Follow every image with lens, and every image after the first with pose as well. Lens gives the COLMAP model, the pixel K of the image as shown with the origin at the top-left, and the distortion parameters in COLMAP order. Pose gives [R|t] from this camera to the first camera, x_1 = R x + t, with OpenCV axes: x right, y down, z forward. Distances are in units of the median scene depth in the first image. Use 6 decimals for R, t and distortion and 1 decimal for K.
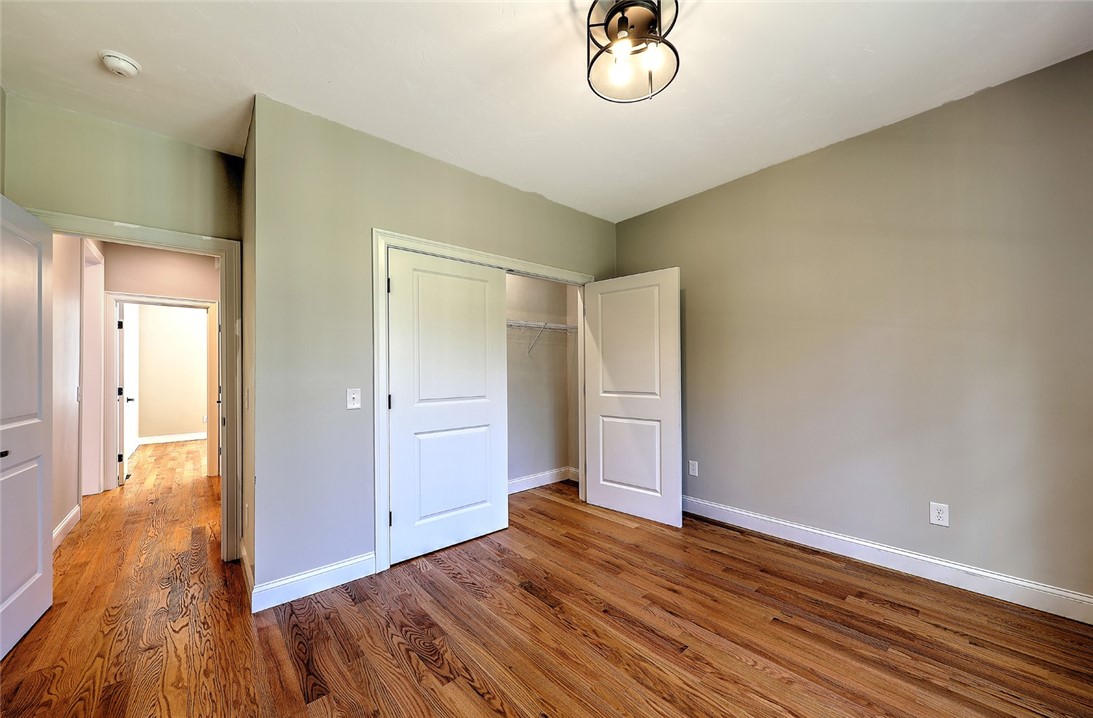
lens RADIAL K [[398.7, 0, 546.4], [0, 398.7, 362.6], [0, 0, 1]] dist [0.001033, 0.000022]
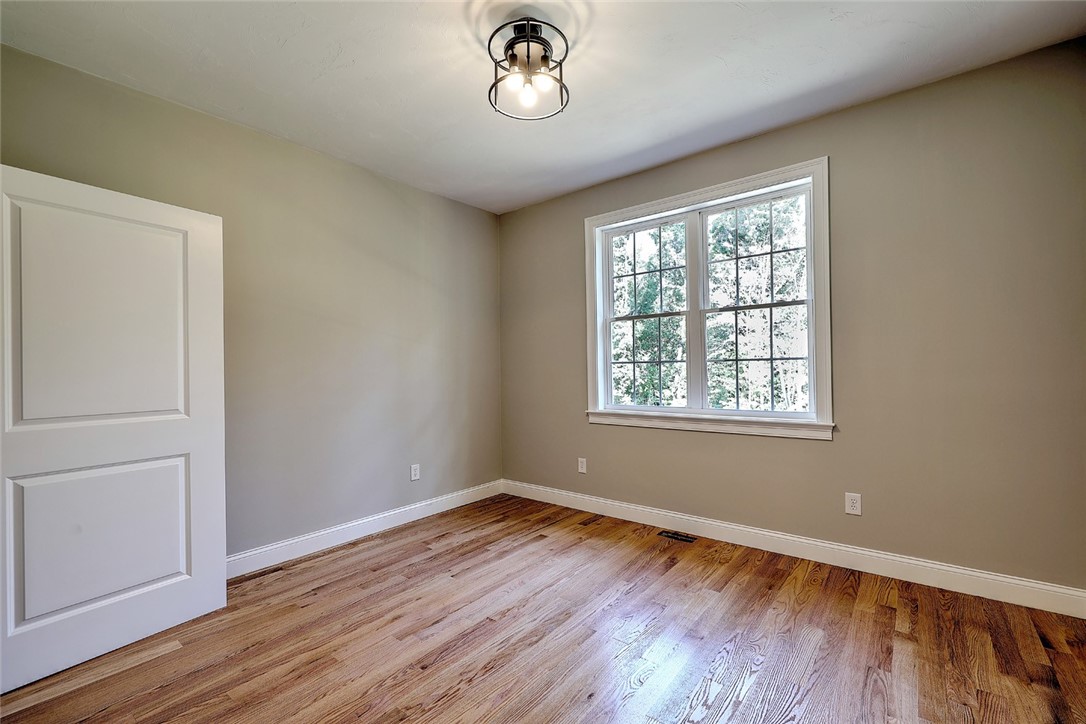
lens RADIAL K [[489.2, 0, 542.2], [0, 489.2, 363.7], [0, 0, 1]] dist [0.001622, 0.000116]
pose [[-0.186207, 0.019521, 0.982317, -0.794776], [-0.003798, 0.999781, -0.020588, 0.029847], [-0.982503, -0.007564, -0.186092, 0.868122]]
